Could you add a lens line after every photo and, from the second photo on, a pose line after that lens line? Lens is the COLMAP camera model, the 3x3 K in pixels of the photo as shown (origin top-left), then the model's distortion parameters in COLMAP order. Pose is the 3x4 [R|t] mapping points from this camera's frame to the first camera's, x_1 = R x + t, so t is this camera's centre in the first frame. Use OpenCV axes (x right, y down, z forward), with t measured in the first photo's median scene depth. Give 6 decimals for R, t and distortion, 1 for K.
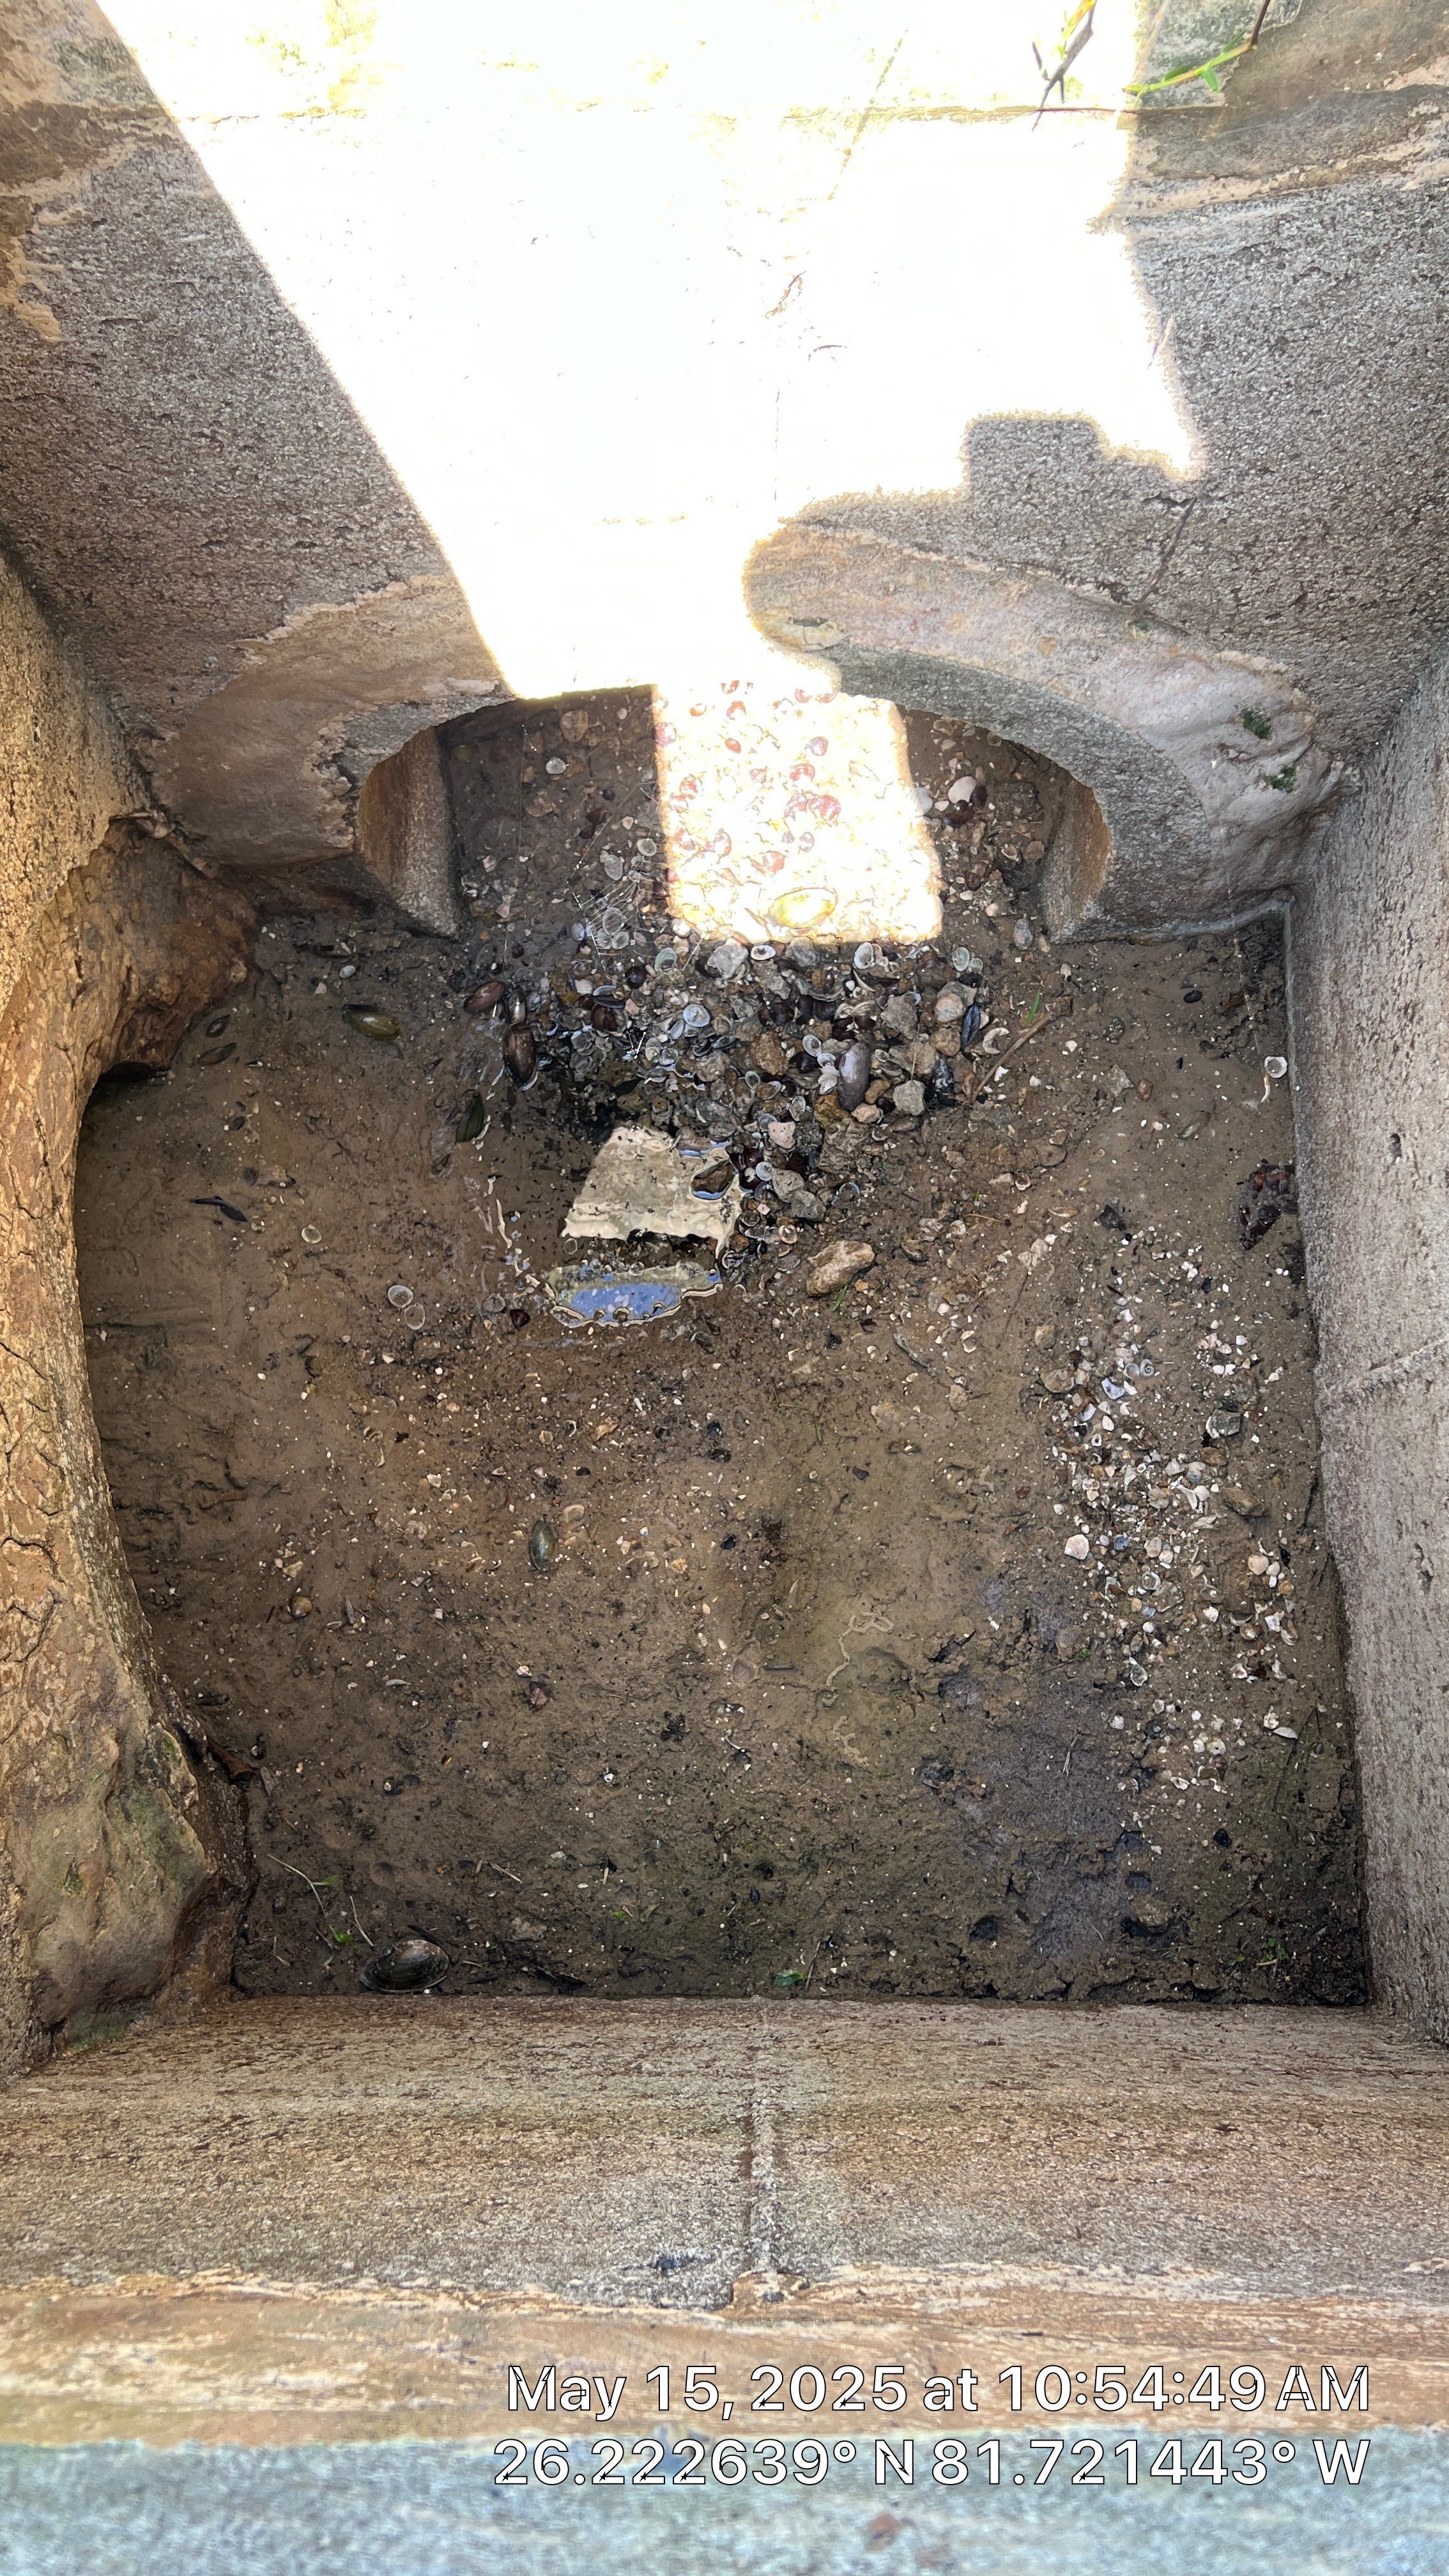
lens RADIAL K [[1962.5, 0, 706.9], [0, 1962.5, 1279.9], [0, 0, 1]] dist [0.098837, -0.138250]
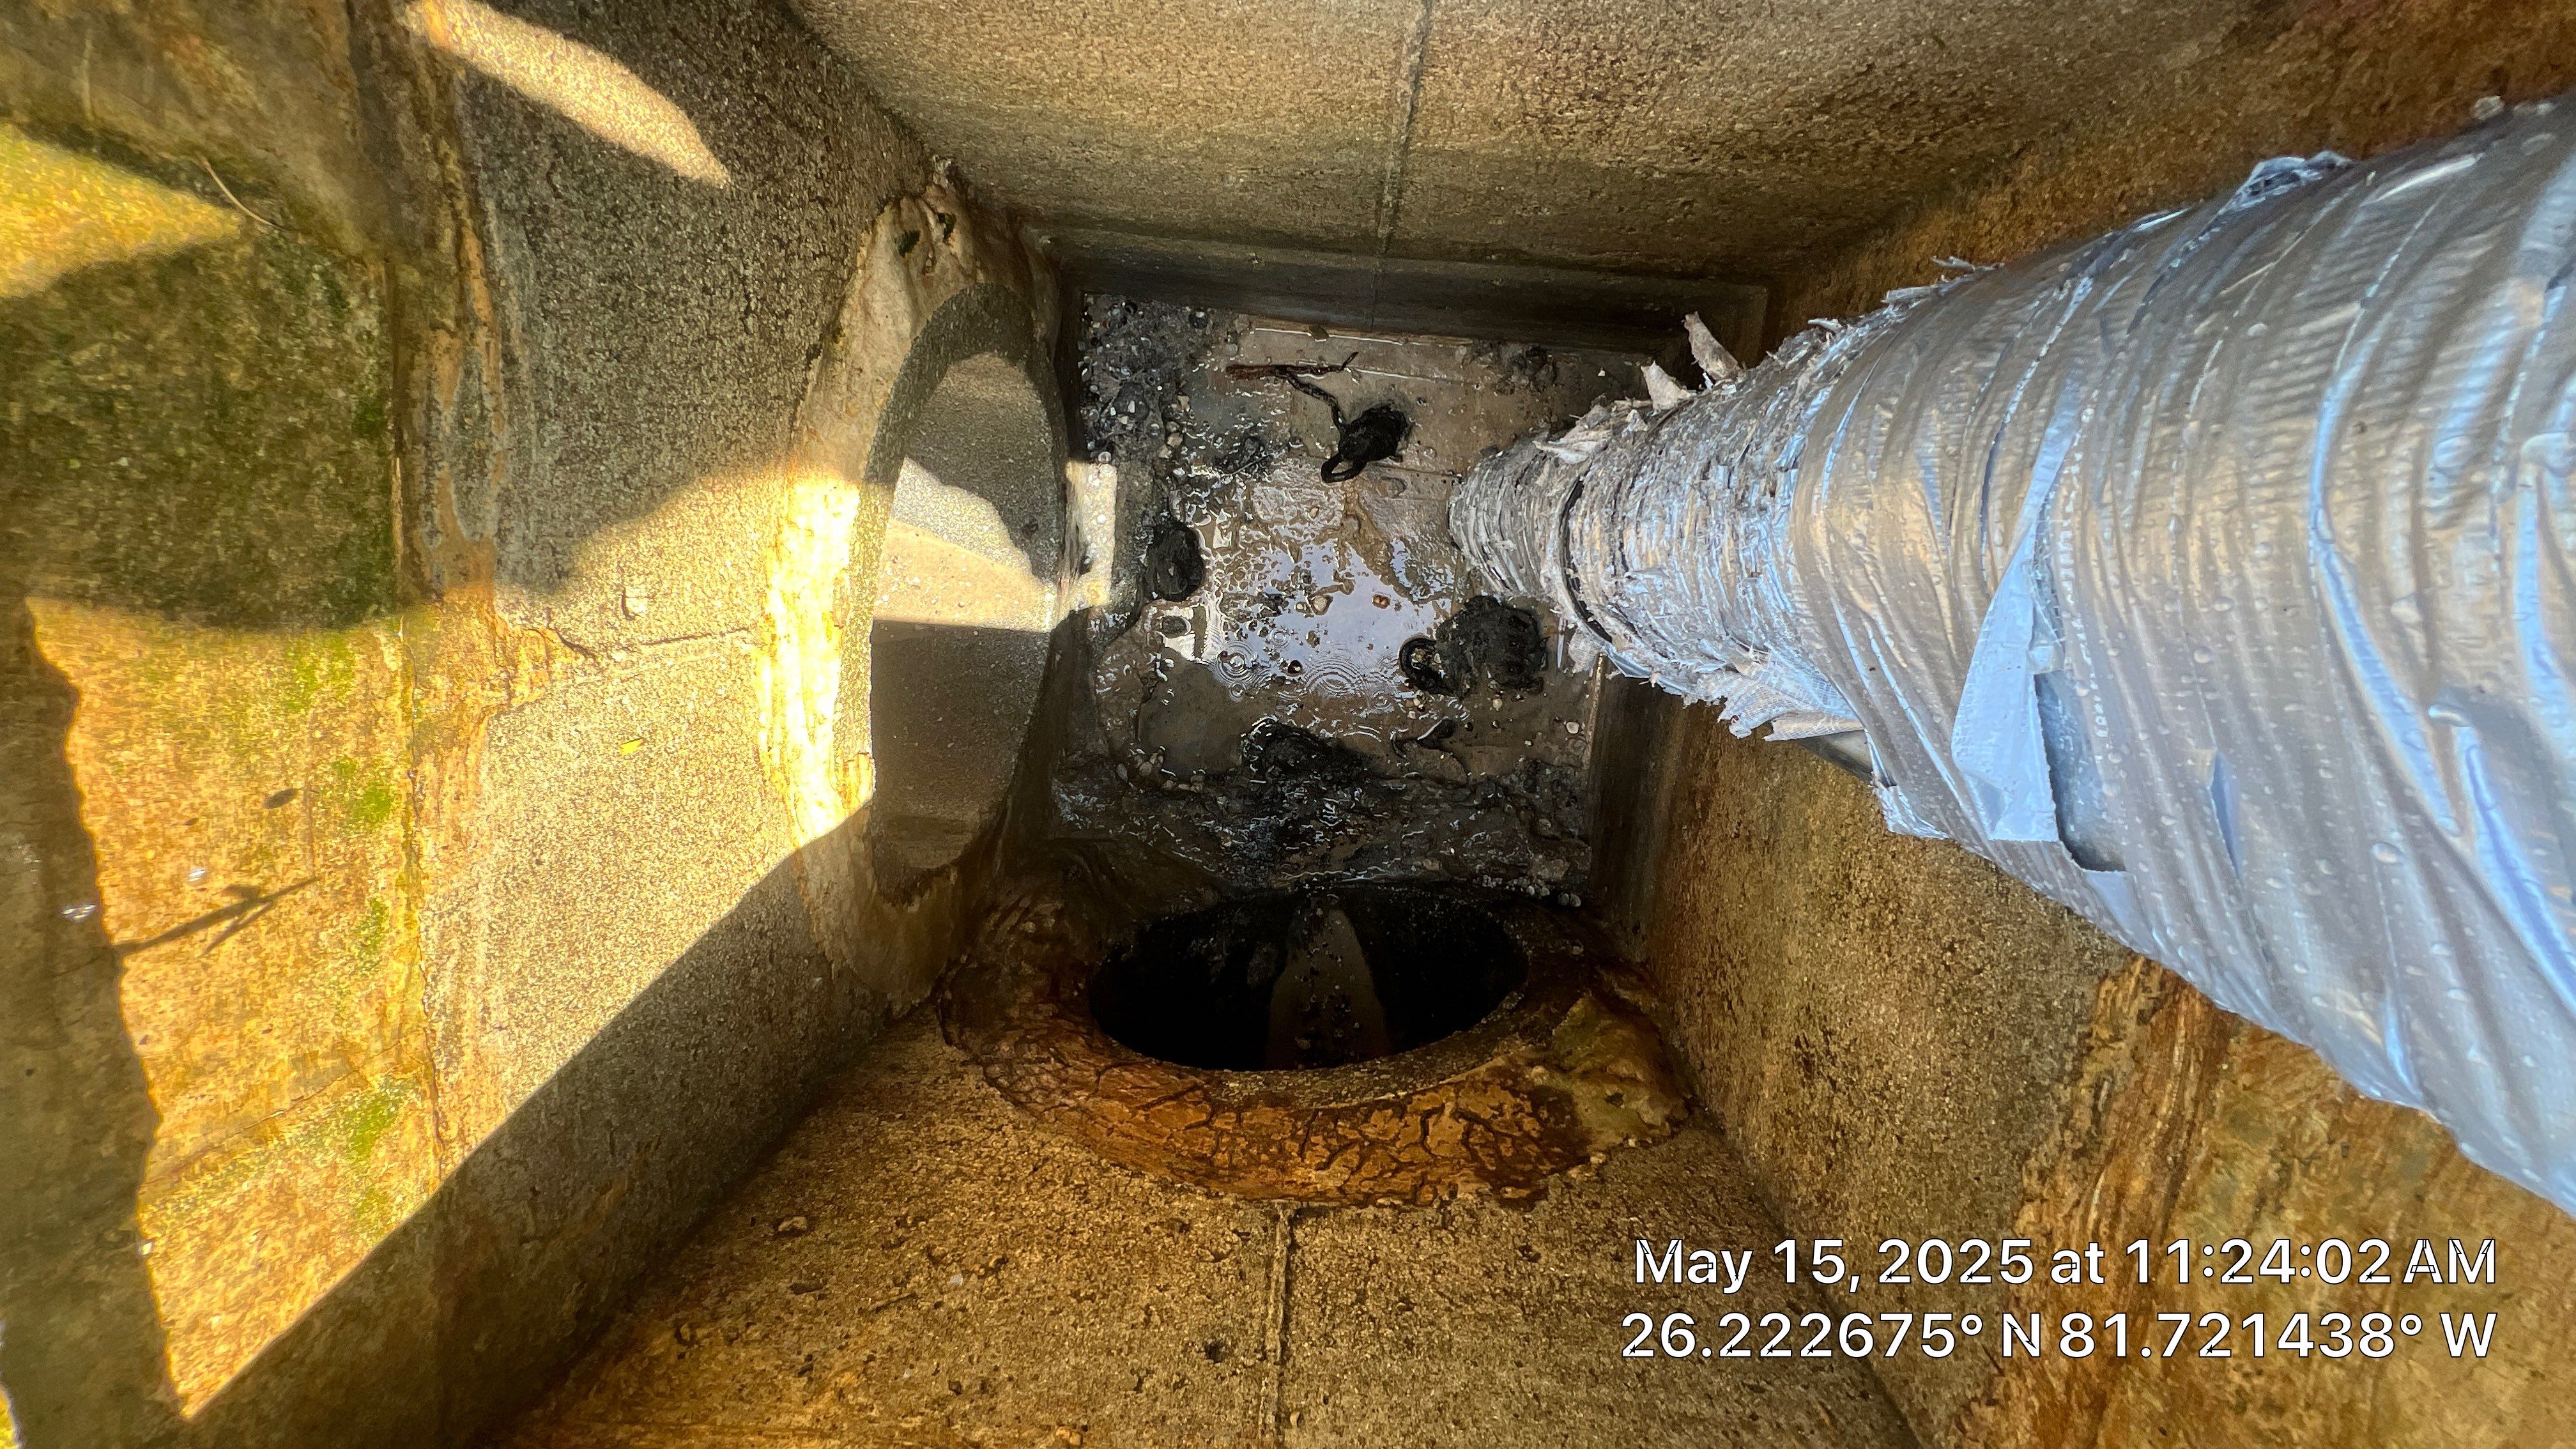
lens RADIAL K [[1037.1, 0, 1290.7], [0, 1037.1, 734.3], [0, 0, 1]] dist [0.000828, 0.000443]
pose [[0.098737, -0.979947, -0.173072, 0.089078], [0.982325, 0.068189, 0.174323, -0.113899], [-0.159025, -0.187225, 0.969359, 0.200467]]
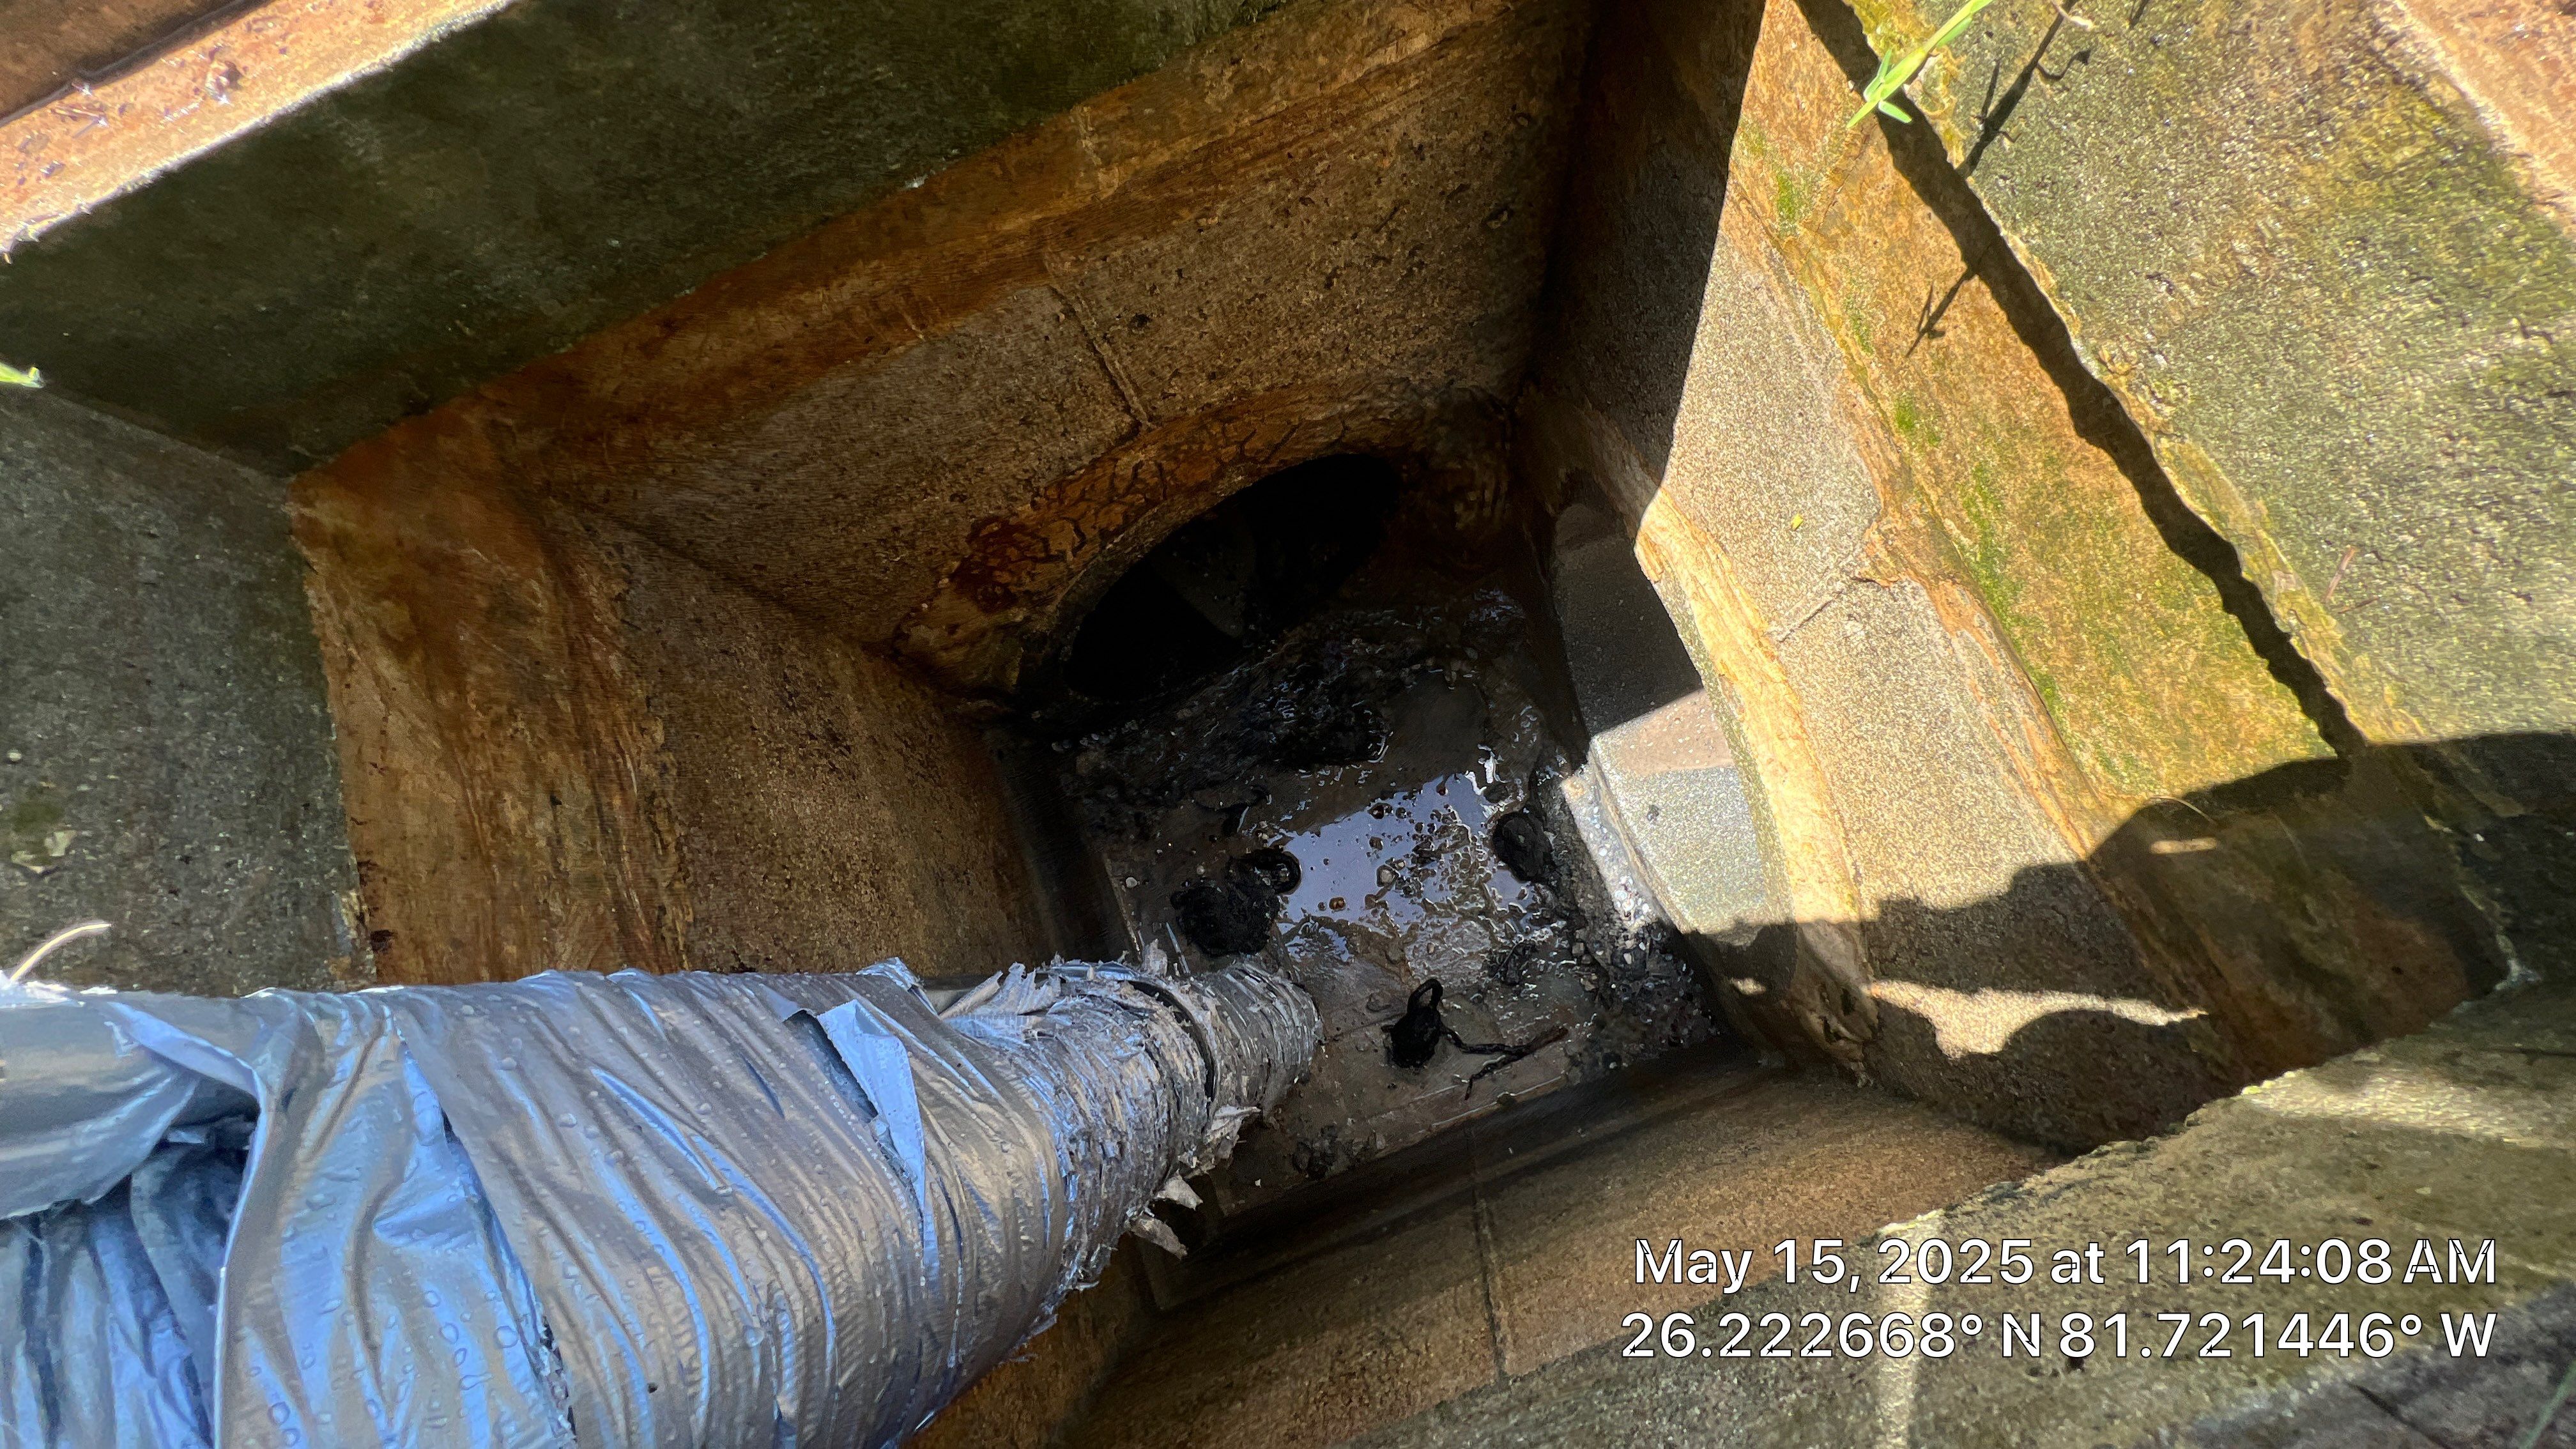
lens RADIAL K [[1038.5, 0, 1282.8], [0, 1038.5, 710.2], [0, 0, 1]] dist [-0.001161, -0.000230]
pose [[0.361681, 0.904834, -0.224638, 0.090717], [-0.876537, 0.412111, 0.248691, -0.173470], [0.317600, 0.106957, 0.942173, 0.102789]]
